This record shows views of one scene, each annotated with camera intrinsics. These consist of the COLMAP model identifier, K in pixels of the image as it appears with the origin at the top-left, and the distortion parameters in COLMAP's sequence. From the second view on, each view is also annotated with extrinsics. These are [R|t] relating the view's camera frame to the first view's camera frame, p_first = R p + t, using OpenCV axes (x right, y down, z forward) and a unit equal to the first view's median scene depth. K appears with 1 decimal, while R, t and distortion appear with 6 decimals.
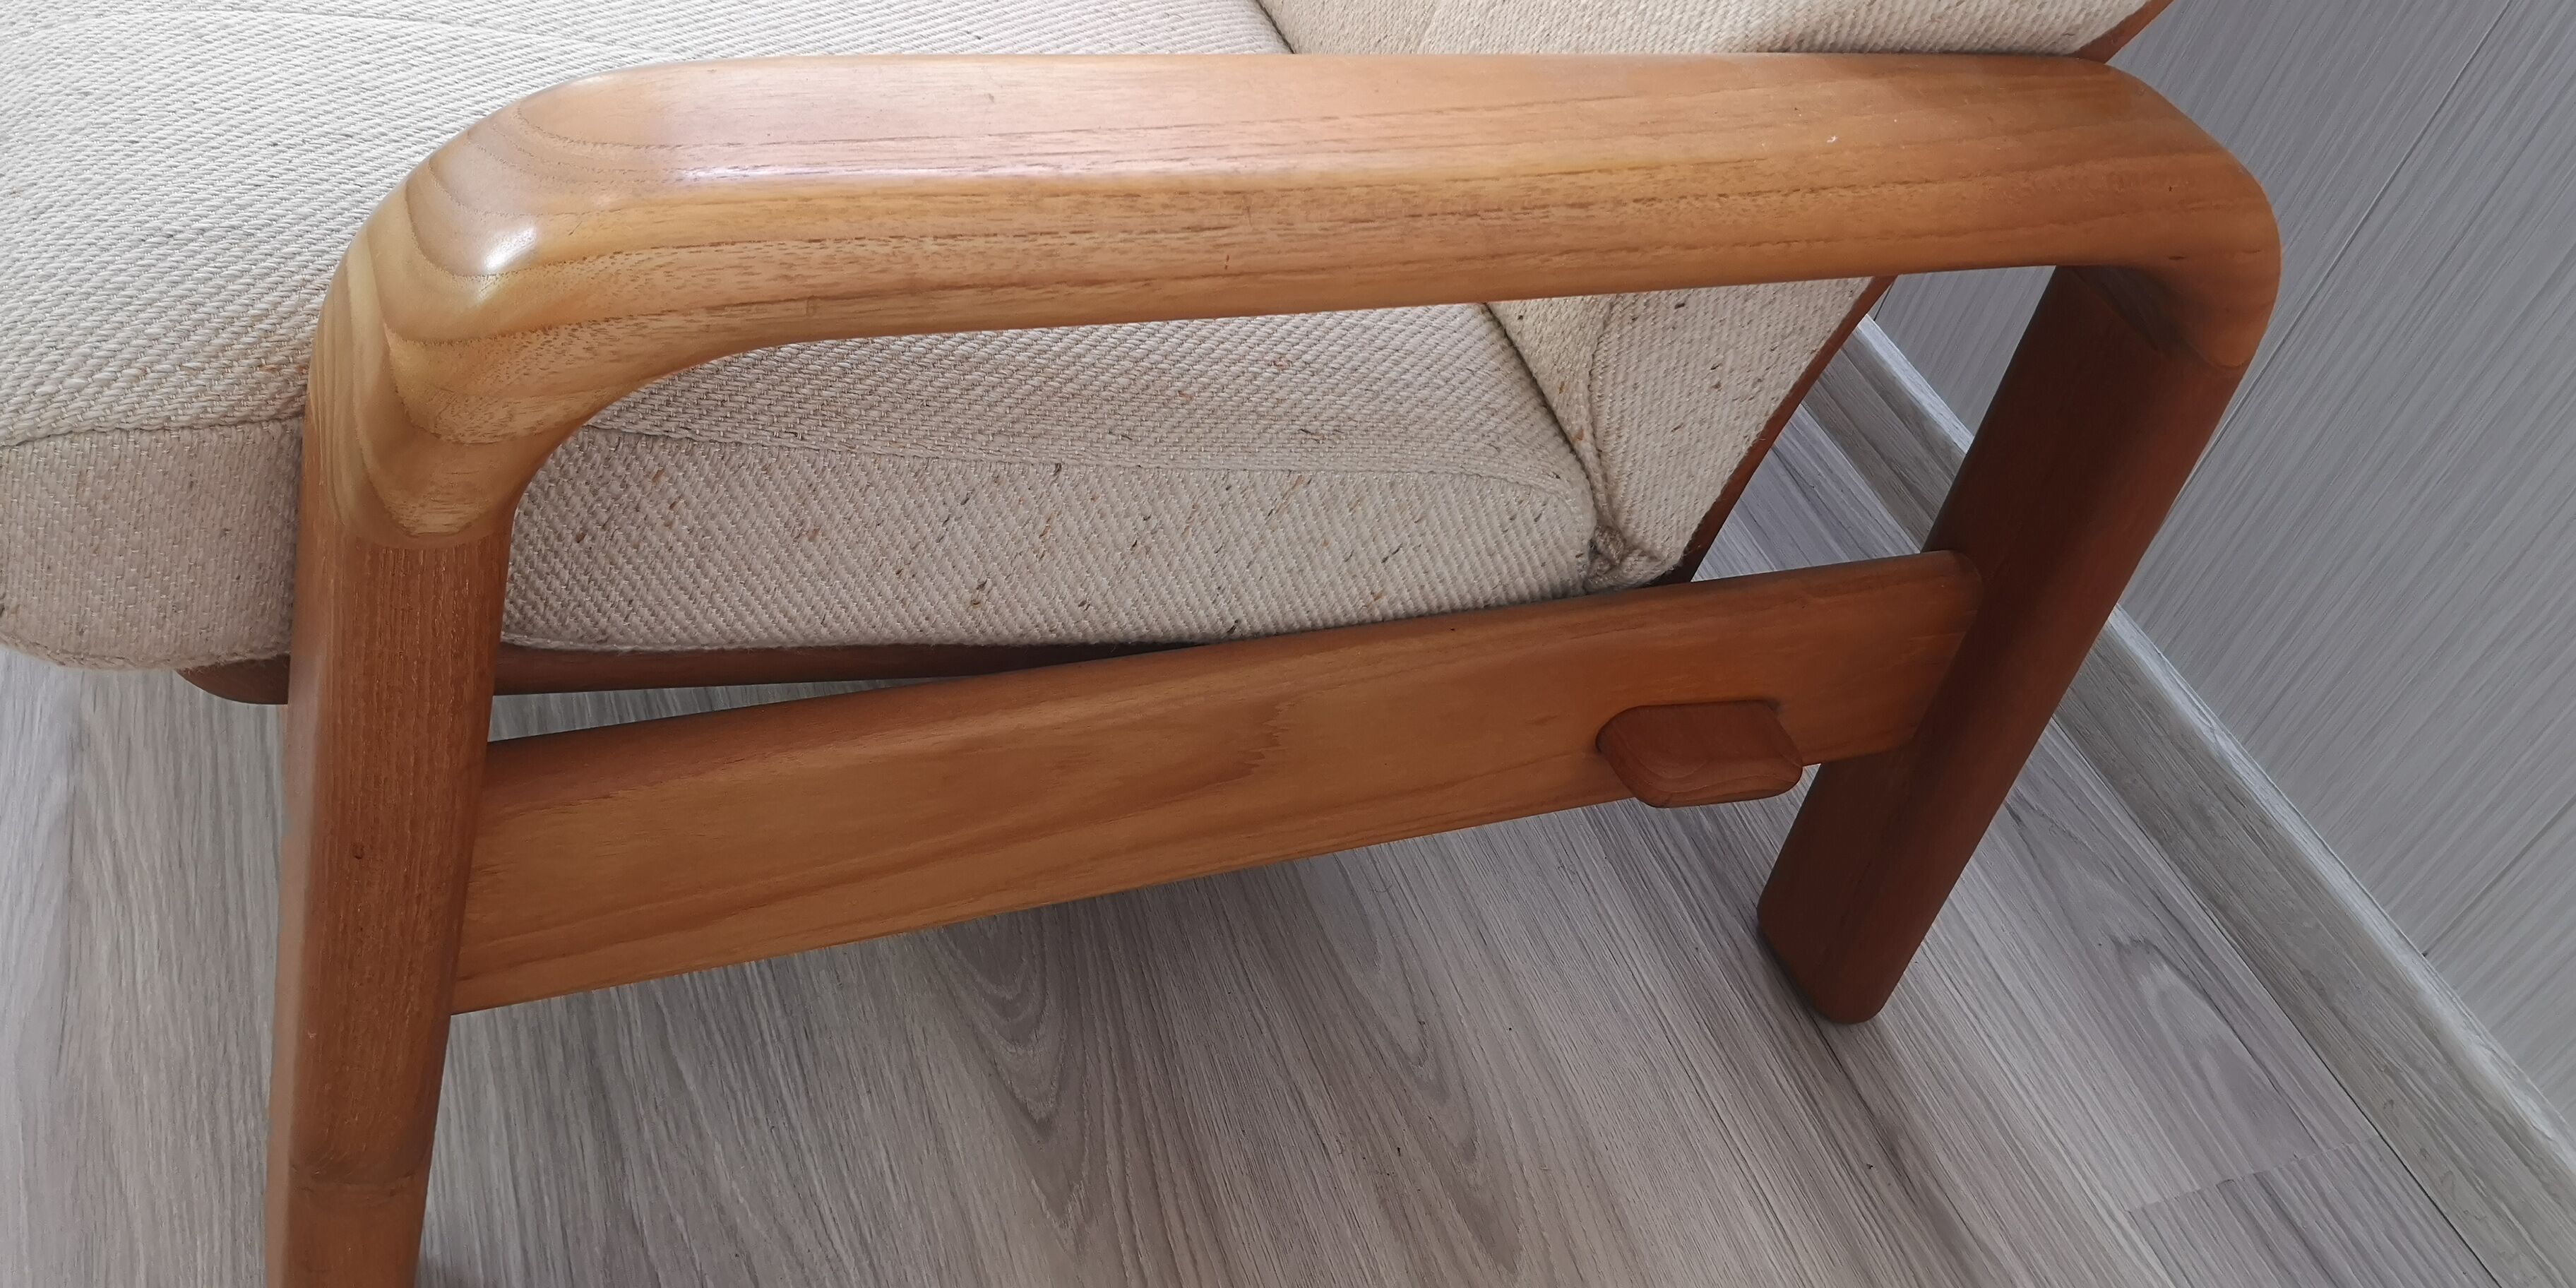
lens RADIAL K [[1988.5, 0, 1288.0], [0, 1988.5, 644.0], [0, 0, 1]] dist [0.010051, -0.012733]
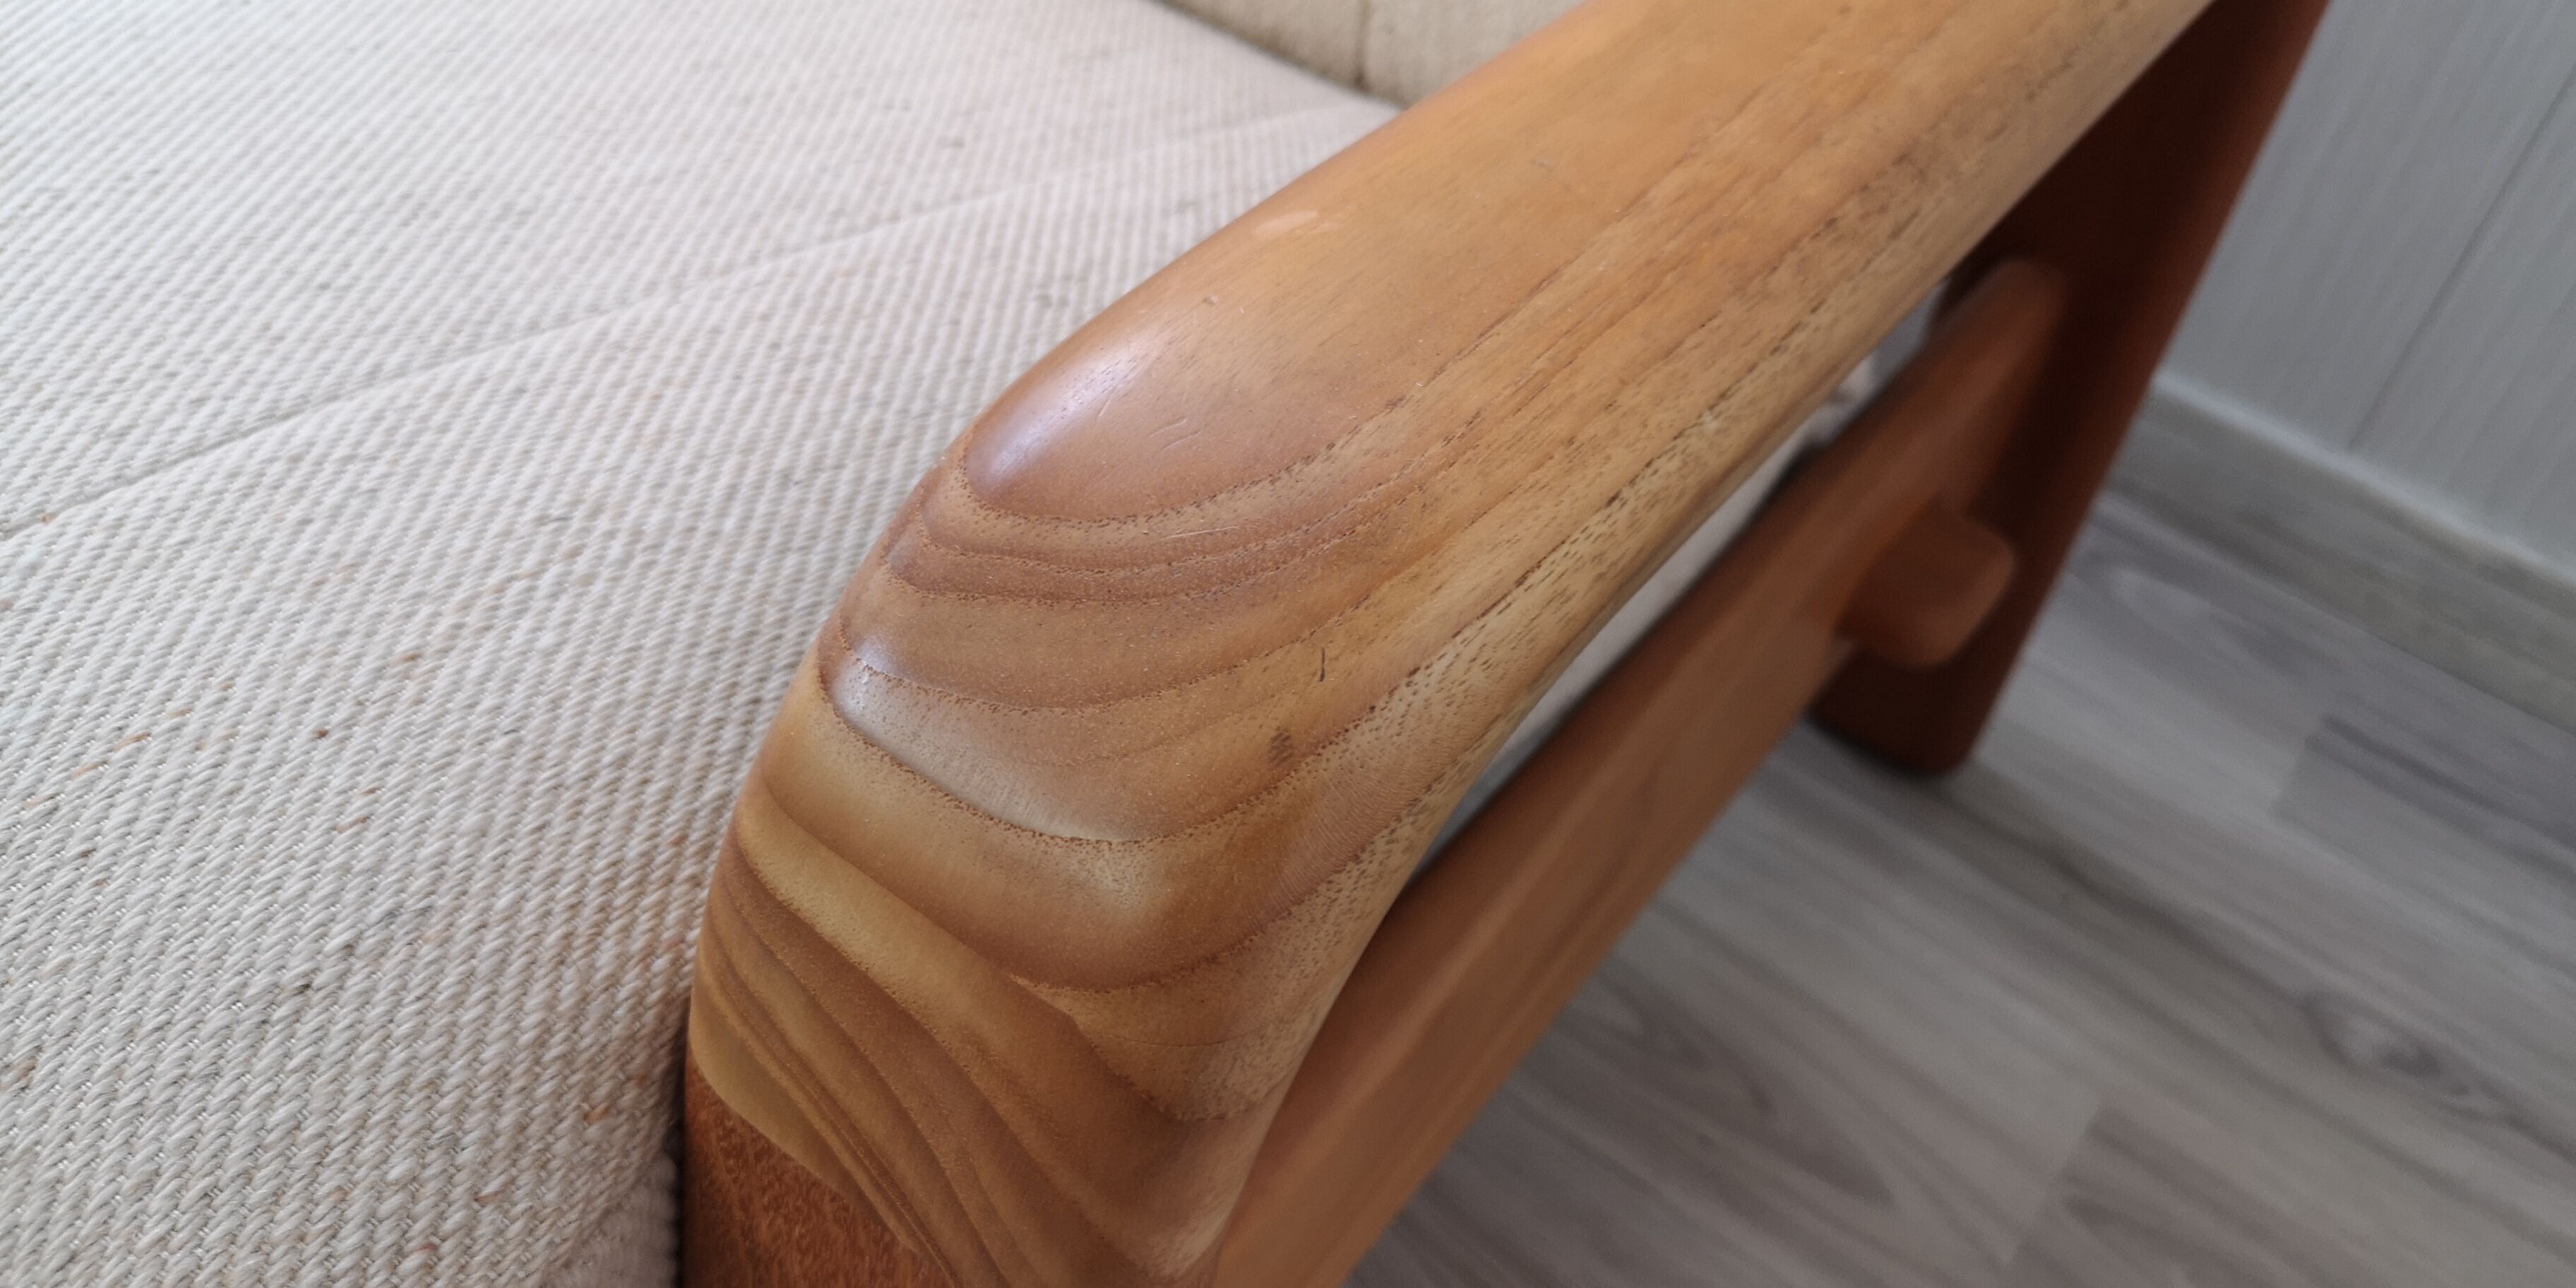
lens RADIAL K [[1988.5, 0, 1288.0], [0, 1988.5, 644.0], [0, 0, 1]] dist [0.010051, -0.012733]
pose [[0.861407, -0.434520, 0.263003, -0.433928], [0.412340, 0.900608, 0.137411, -0.250561], [-0.296570, -0.009920, 0.954960, 0.419716]]
